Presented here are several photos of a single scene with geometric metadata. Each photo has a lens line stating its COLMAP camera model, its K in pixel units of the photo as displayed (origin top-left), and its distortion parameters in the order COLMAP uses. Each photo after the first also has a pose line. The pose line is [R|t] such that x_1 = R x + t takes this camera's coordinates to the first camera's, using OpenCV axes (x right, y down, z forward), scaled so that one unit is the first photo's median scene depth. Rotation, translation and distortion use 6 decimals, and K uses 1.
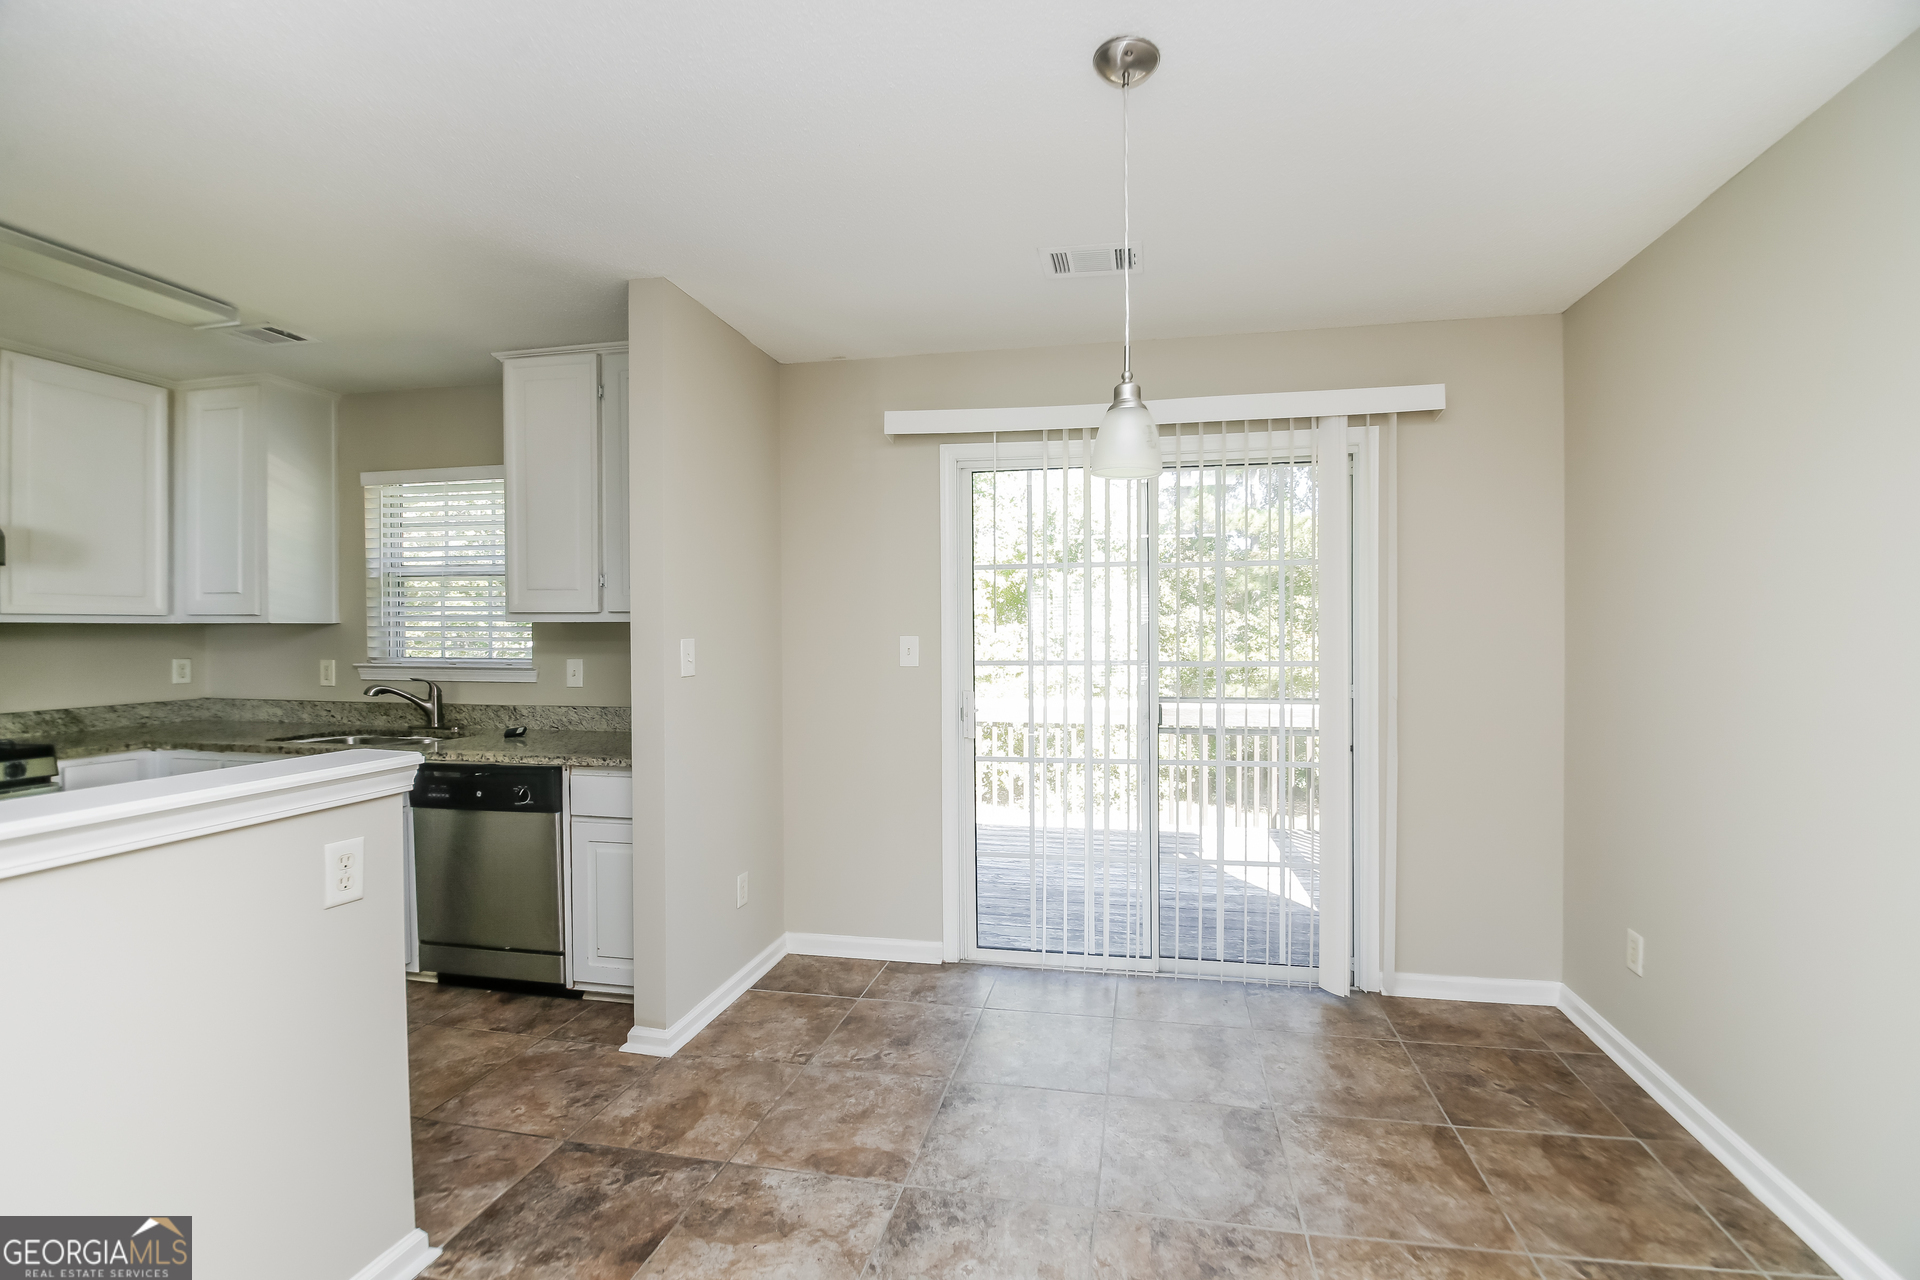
lens RADIAL K [[792.6, 0, 958.5], [0, 792.6, 637.4], [0, 0, 1]] dist [-0.001252, -0.000704]
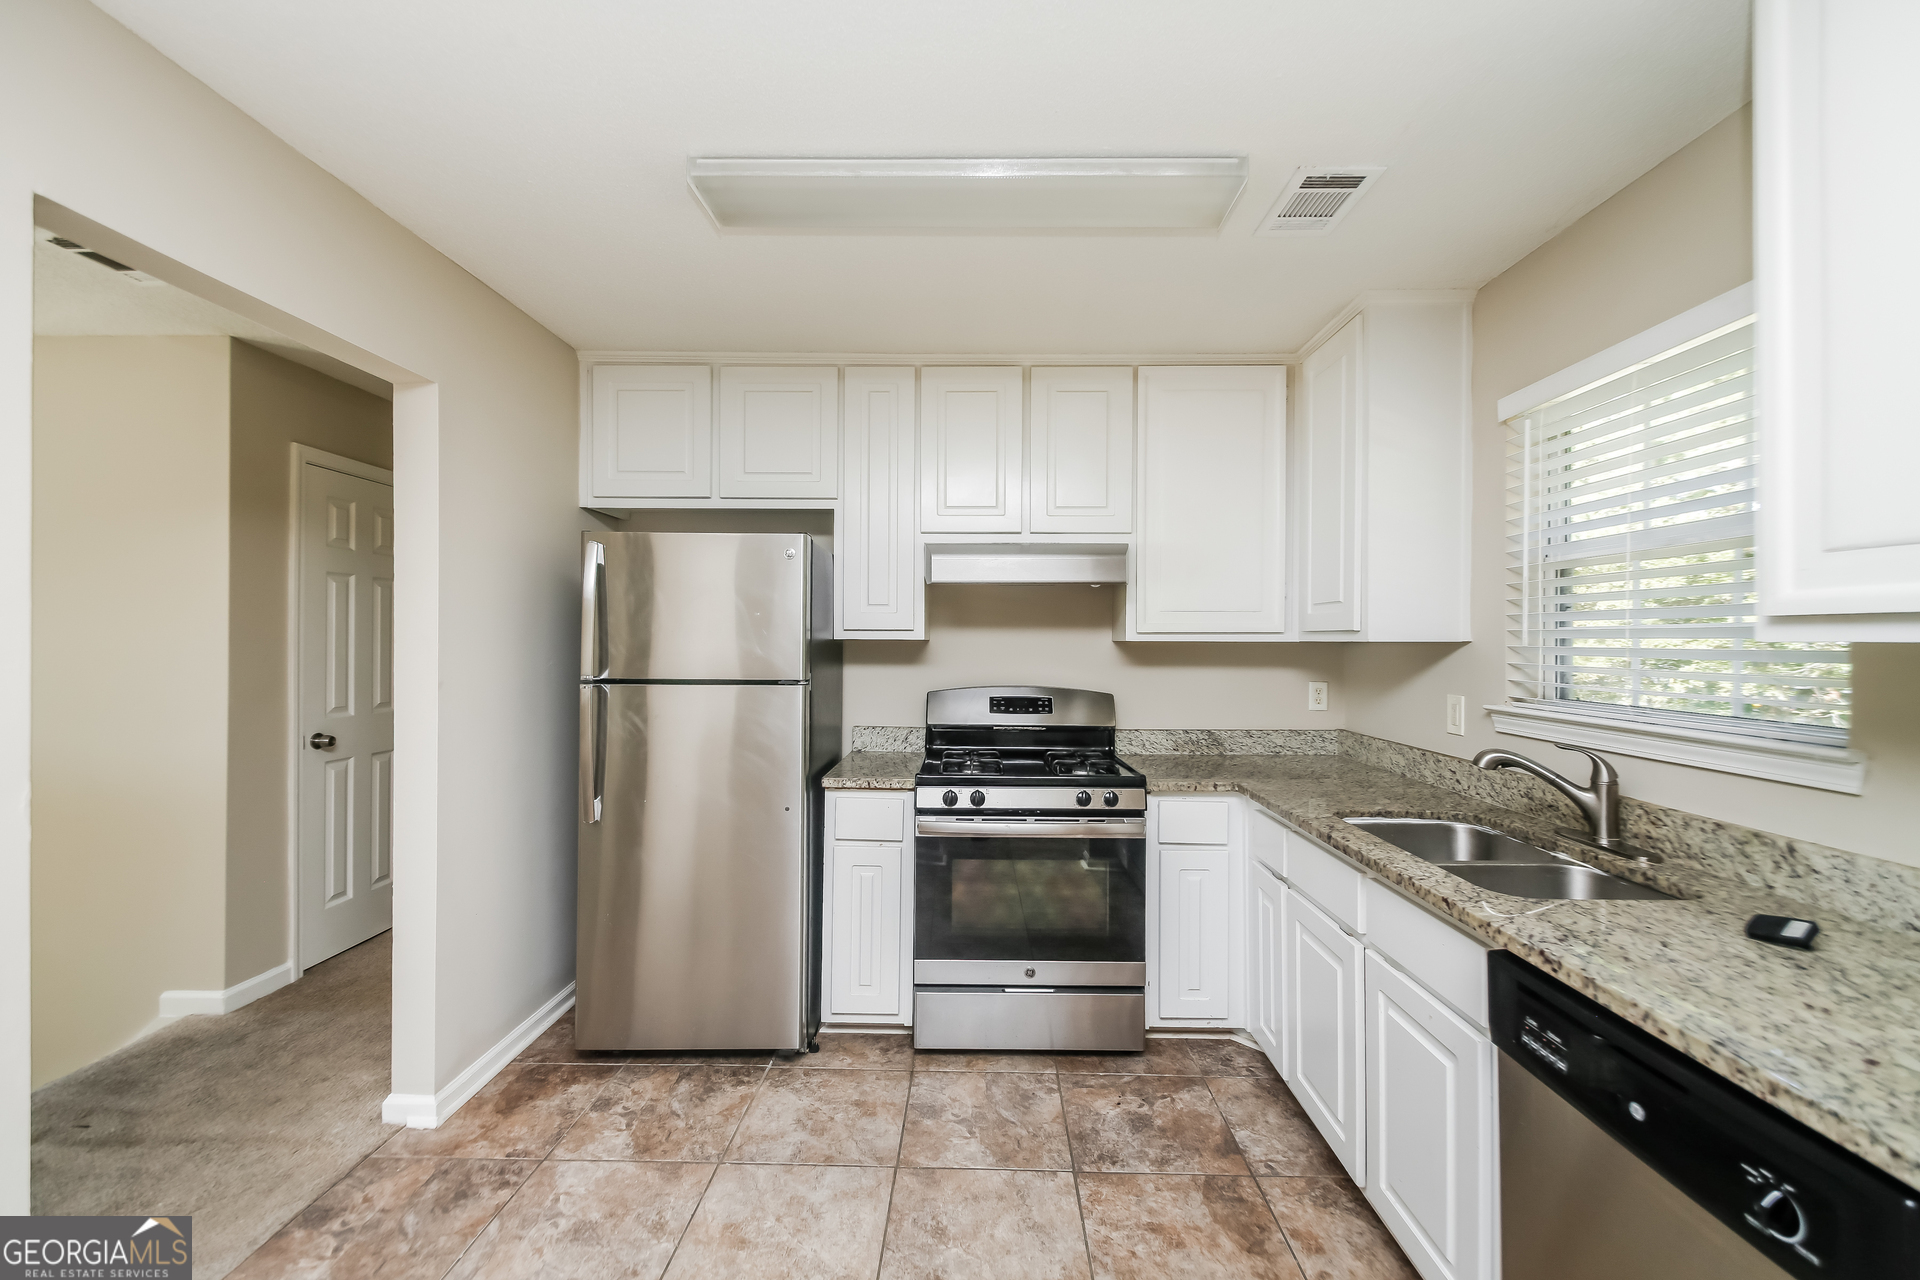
lens RADIAL K [[792.6, 0, 960.1], [0, 792.6, 640.8], [0, 0, 1]] dist [-0.001252, -0.000704]
pose [[0.216995, 0.006099, -0.976154, -0.244757], [-0.017428, 0.999845, 0.002373, -0.013971], [0.976017, 0.016498, 0.217068, 0.472846]]
